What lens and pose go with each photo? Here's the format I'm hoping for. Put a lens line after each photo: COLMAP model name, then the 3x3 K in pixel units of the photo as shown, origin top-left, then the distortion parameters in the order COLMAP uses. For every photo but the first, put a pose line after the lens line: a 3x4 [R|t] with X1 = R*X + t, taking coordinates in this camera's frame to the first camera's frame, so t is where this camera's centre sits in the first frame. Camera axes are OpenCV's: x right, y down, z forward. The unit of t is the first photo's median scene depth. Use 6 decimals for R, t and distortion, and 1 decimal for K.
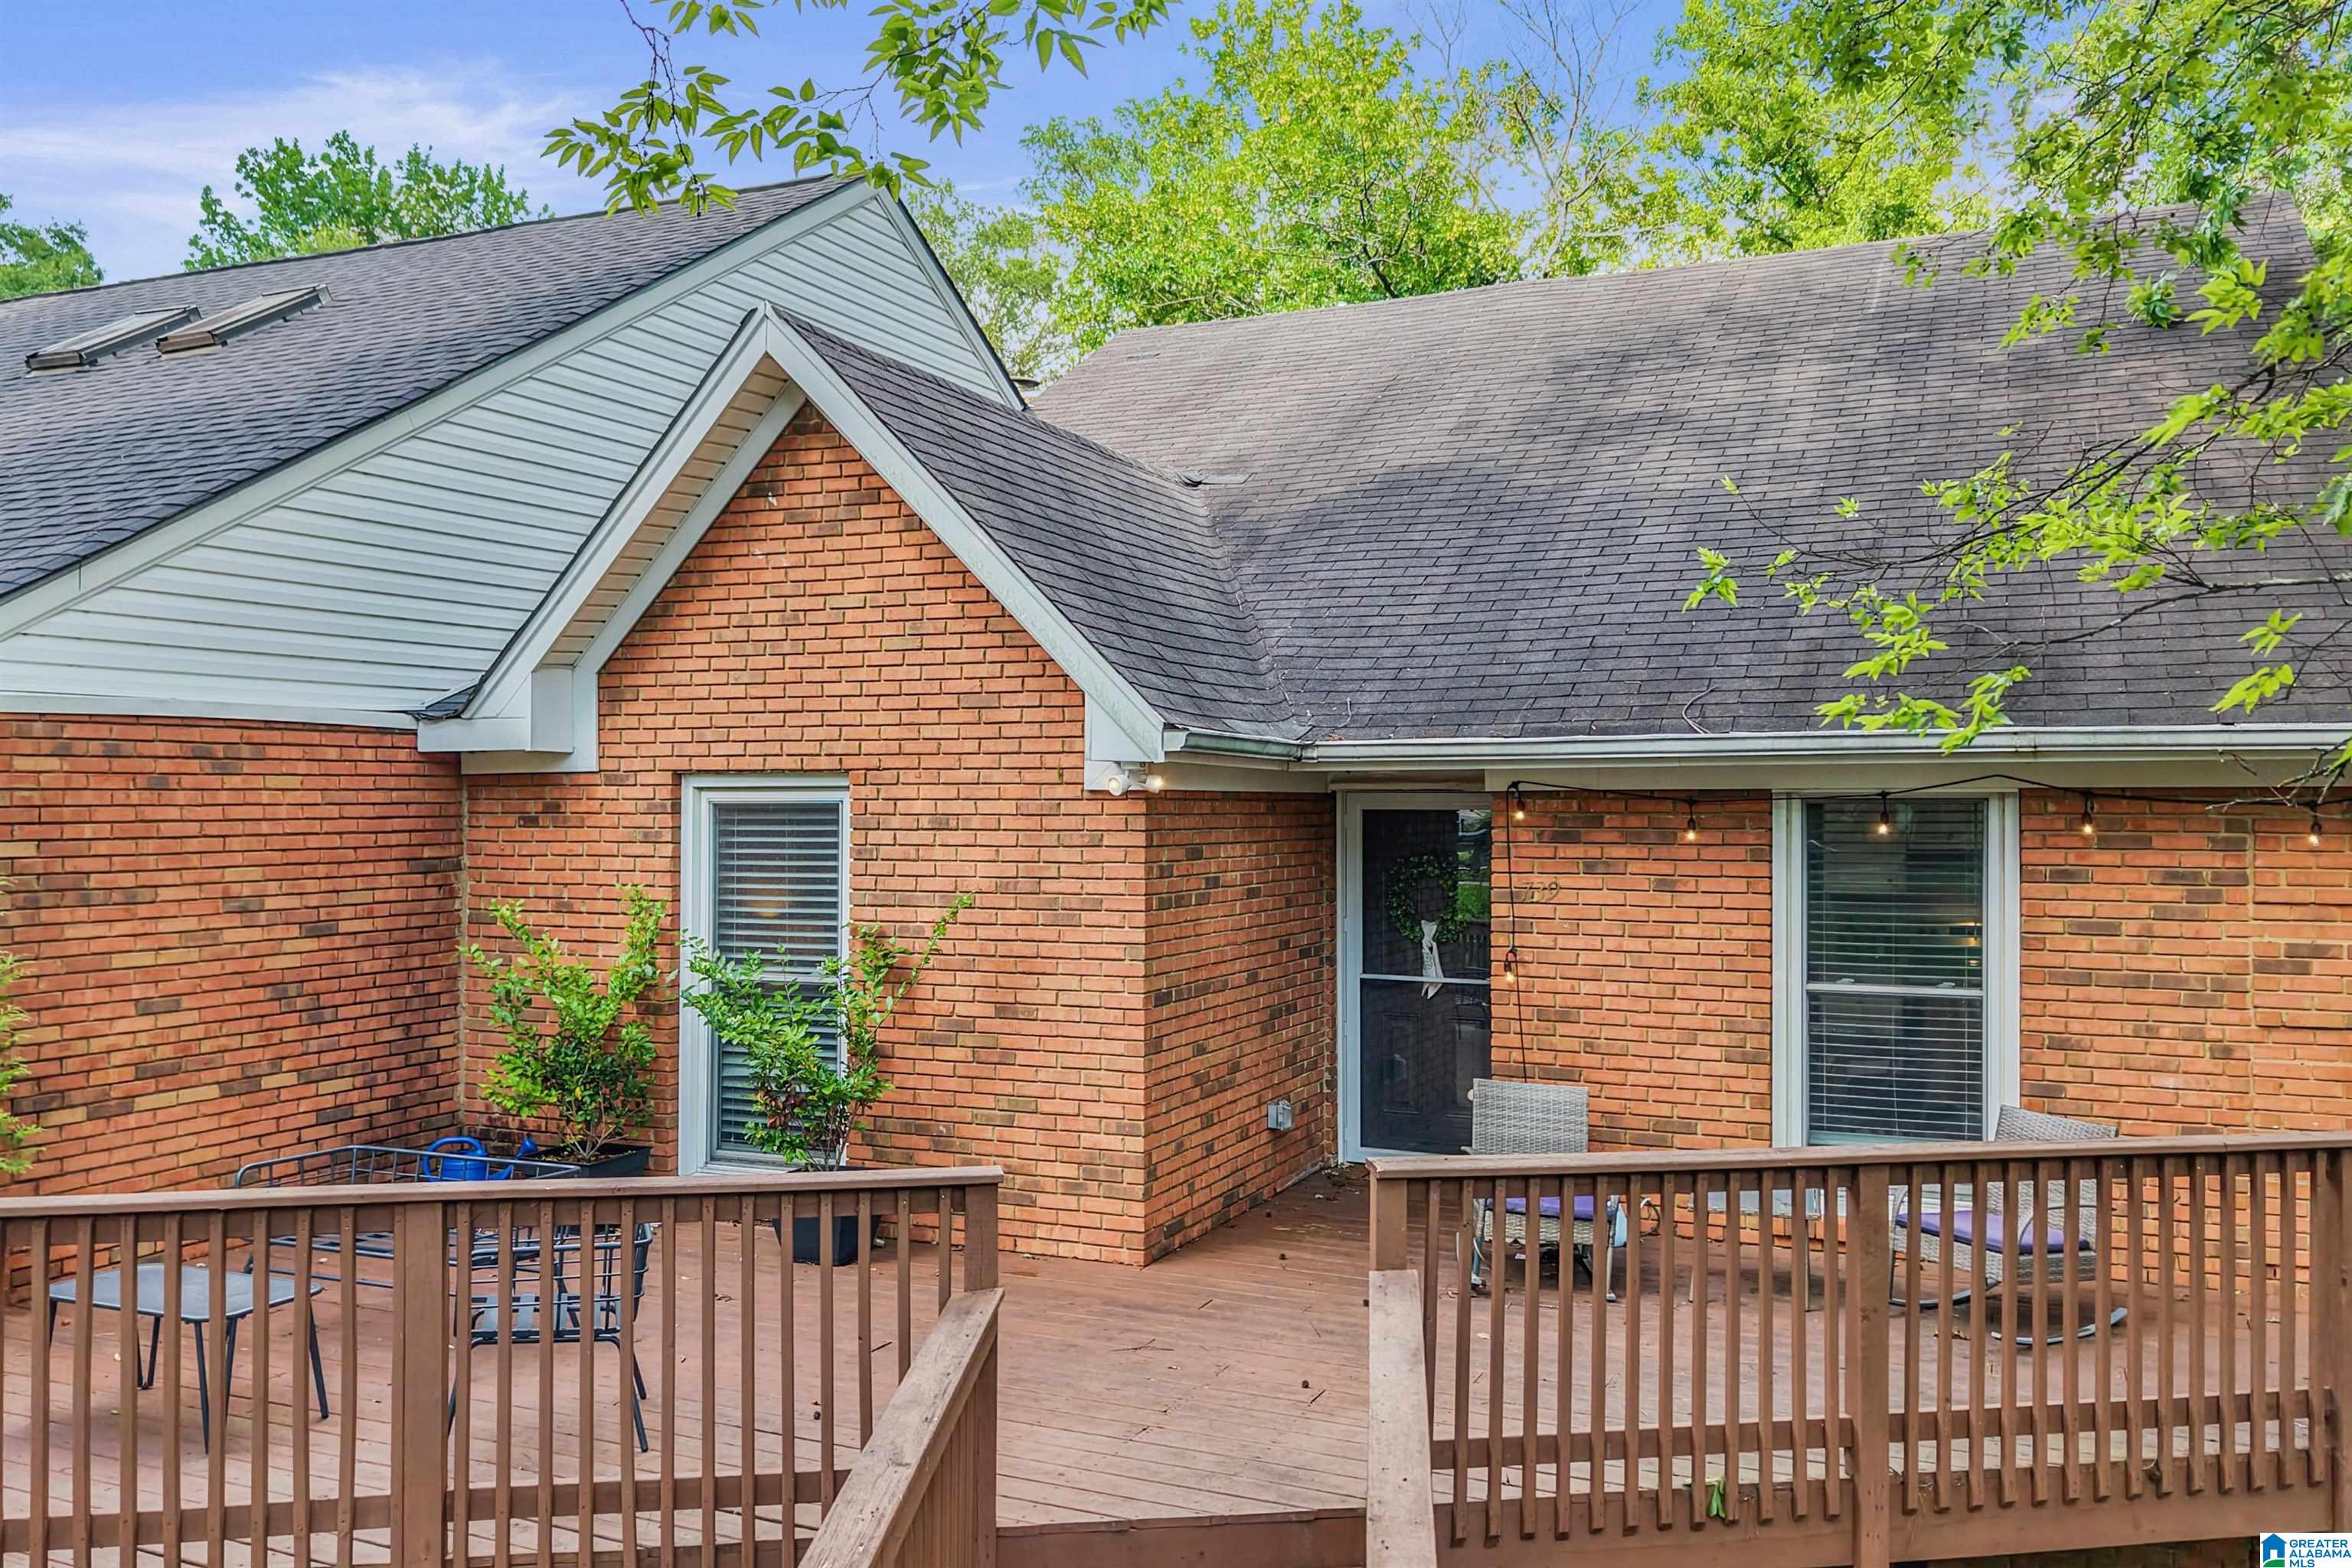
lens RADIAL K [[1884.3, 0, 1190.6], [0, 1884.3, 782.1], [0, 0, 1]] dist [0.042564, -0.005959]
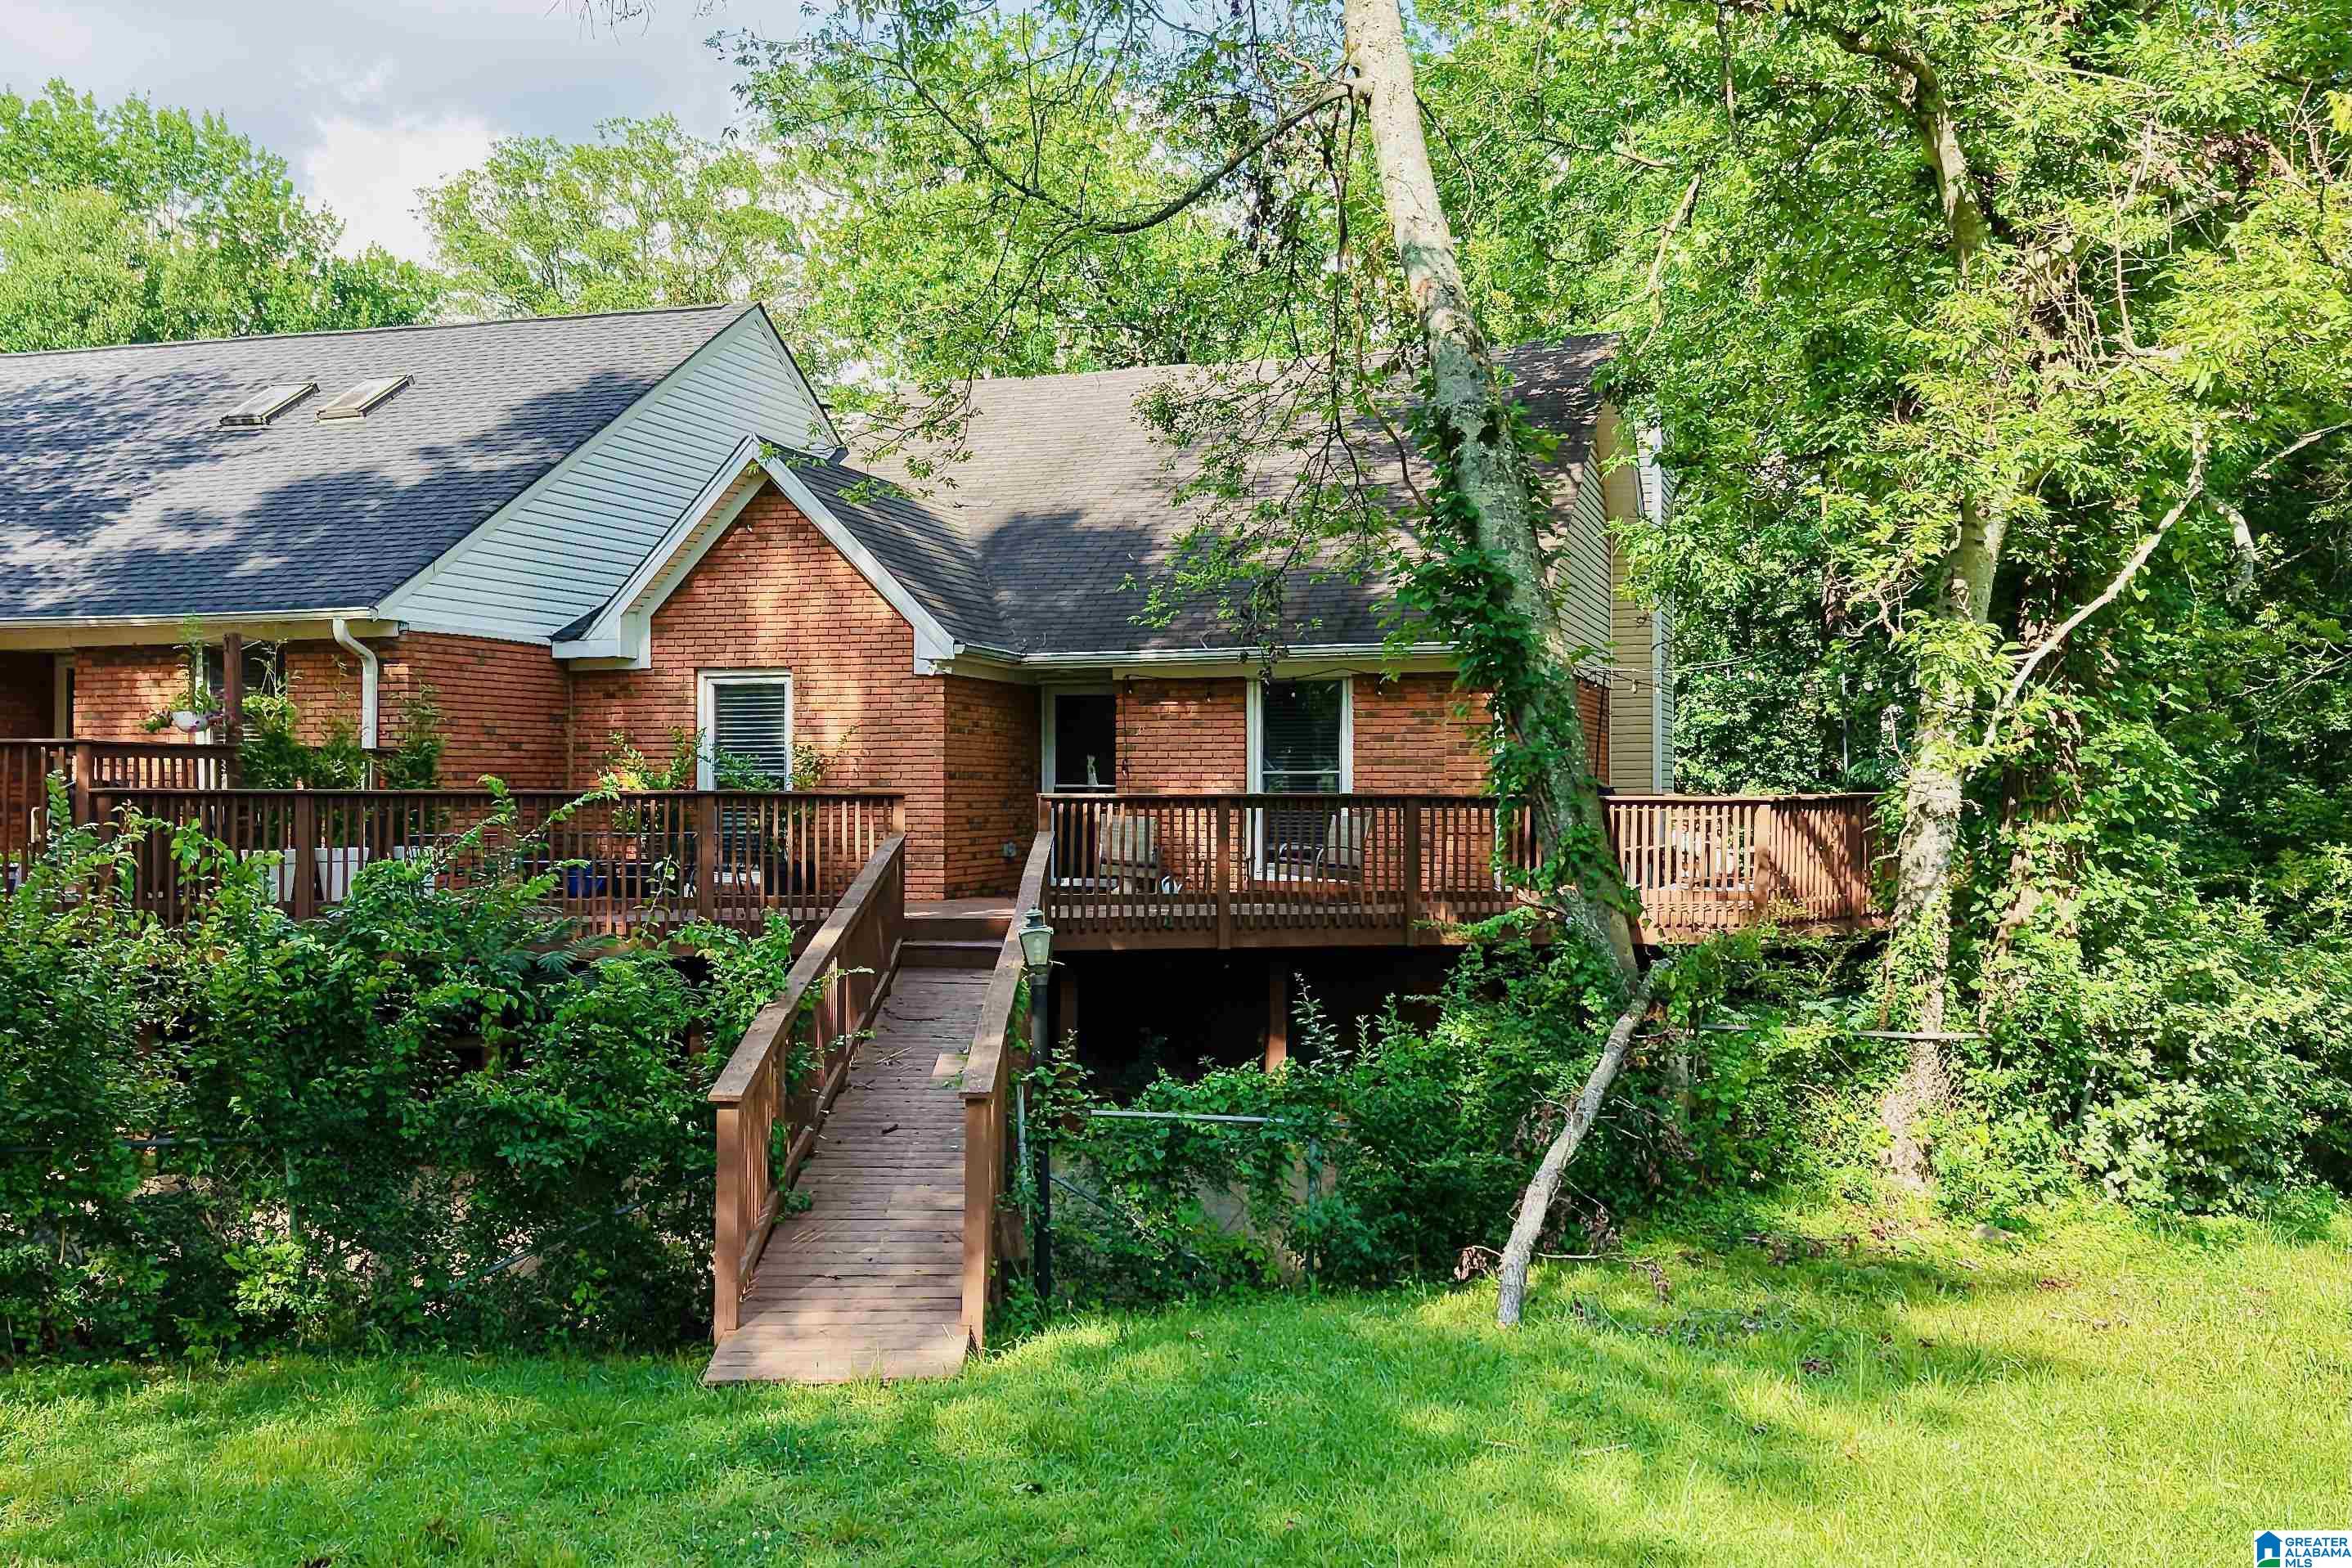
lens RADIAL K [[2244.8, 0, 1101.7], [0, 2244.8, 784.4], [0, 0, 1]] dist [0.212226, -0.488383]
pose [[0.996587, 0.001503, 0.082532, -0.050138], [-0.002029, 0.999978, 0.006287, 0.099584], [-0.082520, -0.006433, 0.996569, -1.353293]]
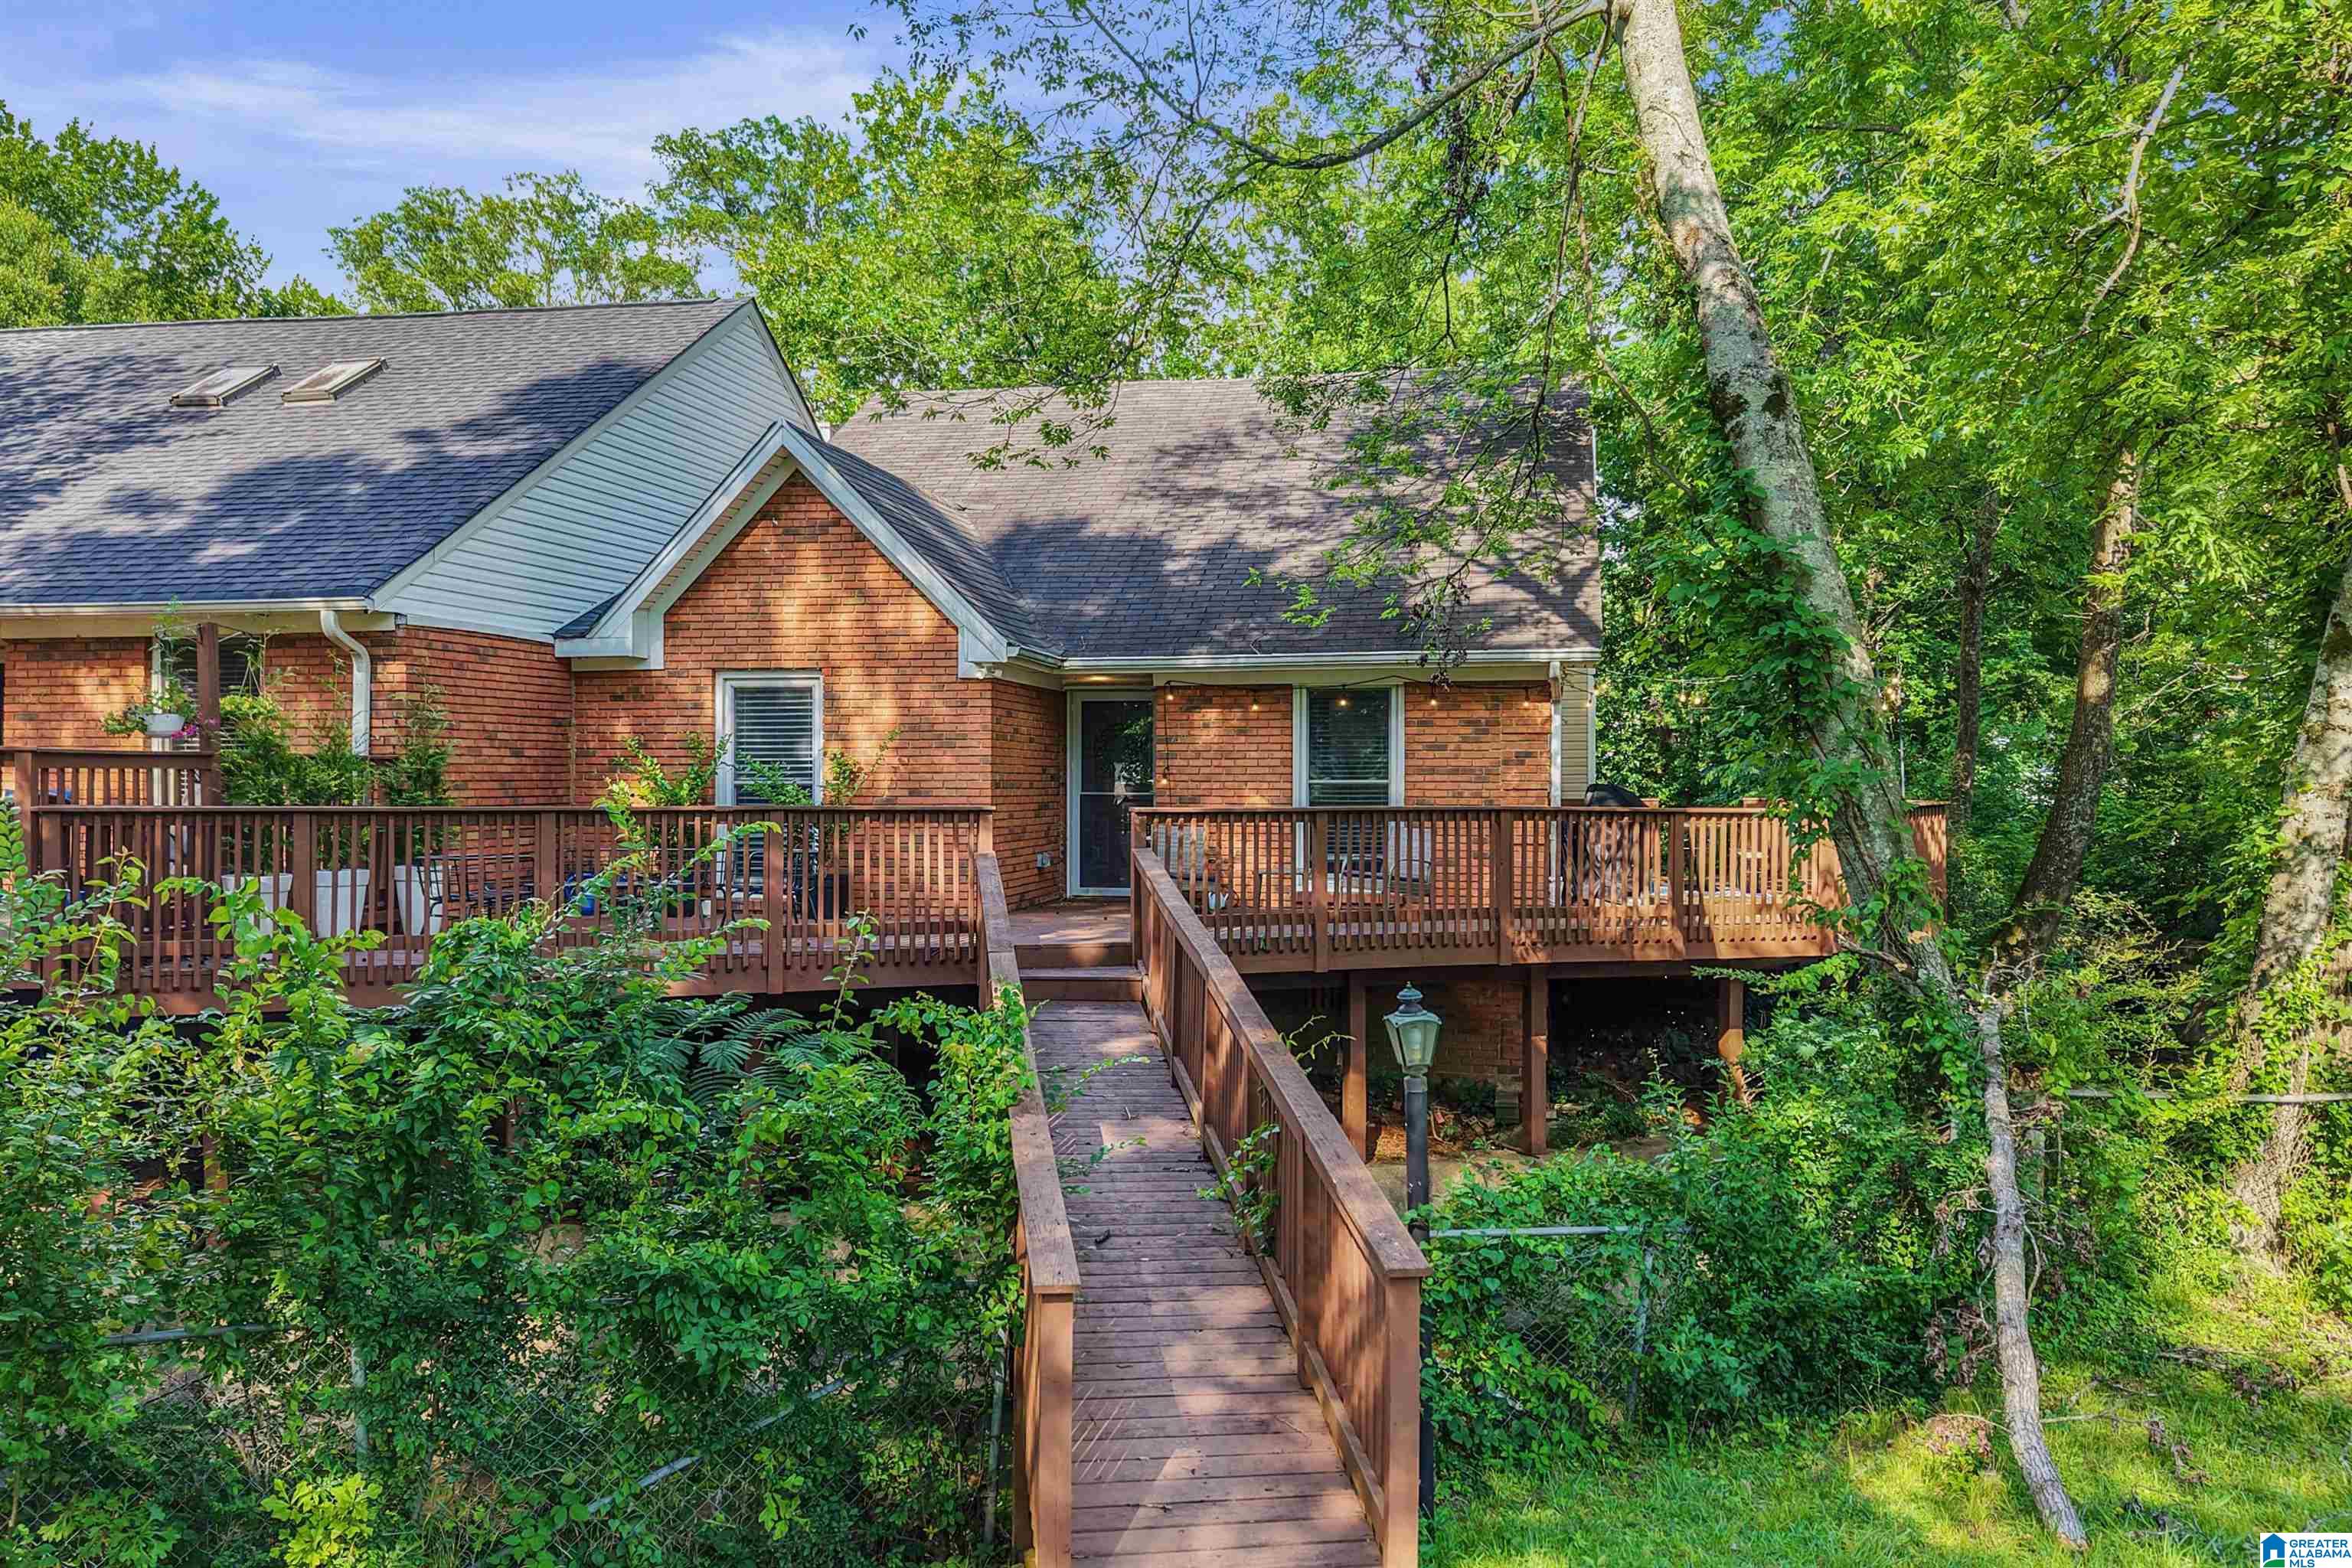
lens RADIAL K [[1884.3, 0, 1190.6], [0, 1884.3, 782.1], [0, 0, 1]] dist [0.042564, -0.005959]
pose [[0.974787, 0.003009, 0.223115, -0.233760], [-0.004918, 0.999956, 0.008000, 0.086436], [-0.223081, -0.008895, 0.974759, -0.874603]]
